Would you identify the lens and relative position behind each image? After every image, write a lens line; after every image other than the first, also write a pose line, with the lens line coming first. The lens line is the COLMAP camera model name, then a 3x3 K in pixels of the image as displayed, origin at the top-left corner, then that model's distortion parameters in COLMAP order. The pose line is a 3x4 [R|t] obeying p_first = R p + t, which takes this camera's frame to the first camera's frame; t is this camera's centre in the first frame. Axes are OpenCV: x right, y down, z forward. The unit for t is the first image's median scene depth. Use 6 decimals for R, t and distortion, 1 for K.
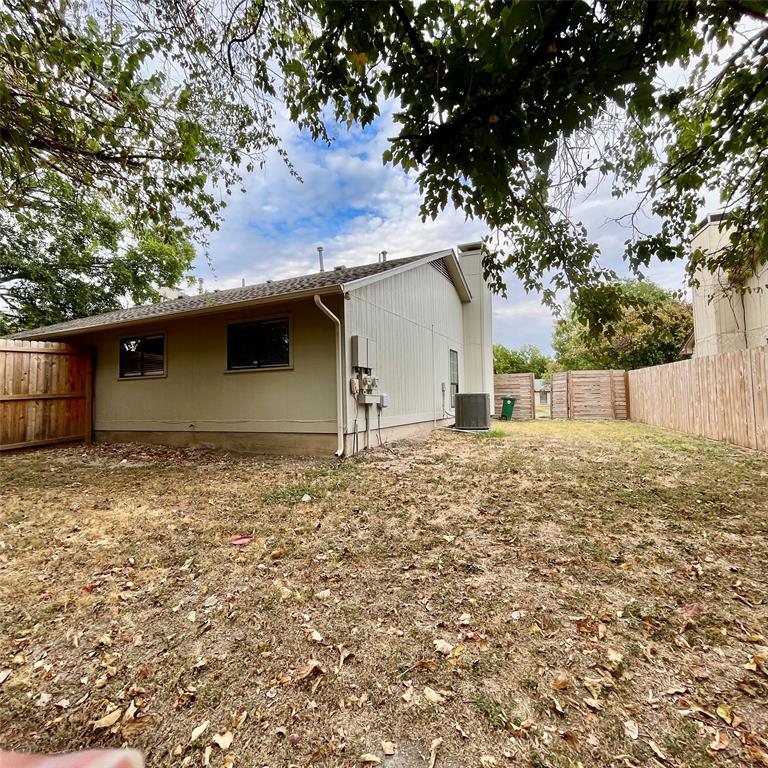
lens RADIAL K [[416.0, 0, 384.8], [0, 416.0, 380.9], [0, 0, 1]] dist [-0.000271, -0.001551]
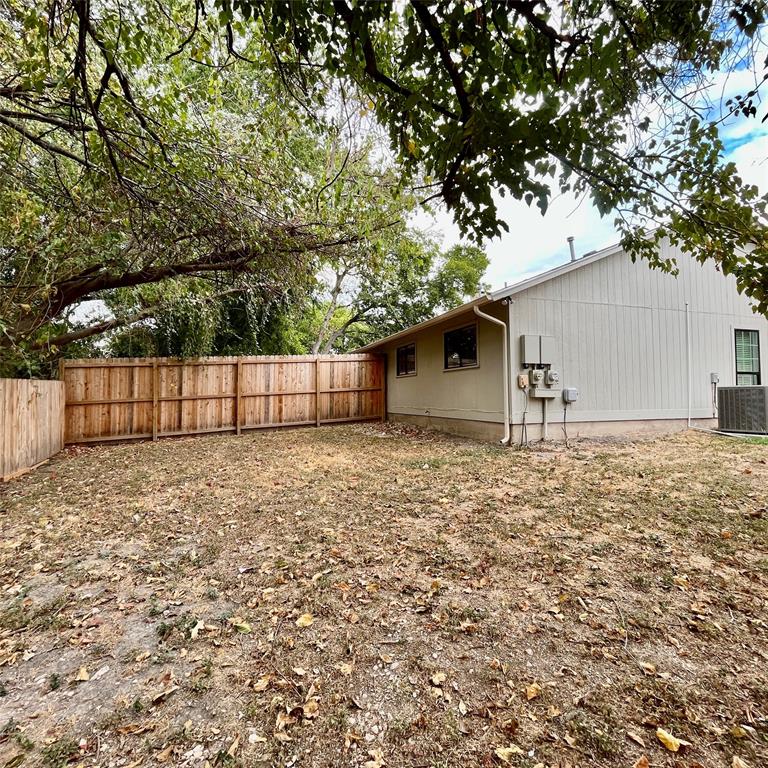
lens RADIAL K [[416.0, 0, 380.6], [0, 416.0, 380.0], [0, 0, 1]] dist [-0.000271, -0.001551]
pose [[0.696583, -0.012504, -0.717367, 0.398160], [0.027742, 0.999570, 0.009515, -0.010666], [0.716940, -0.026529, 0.696630, -0.026127]]
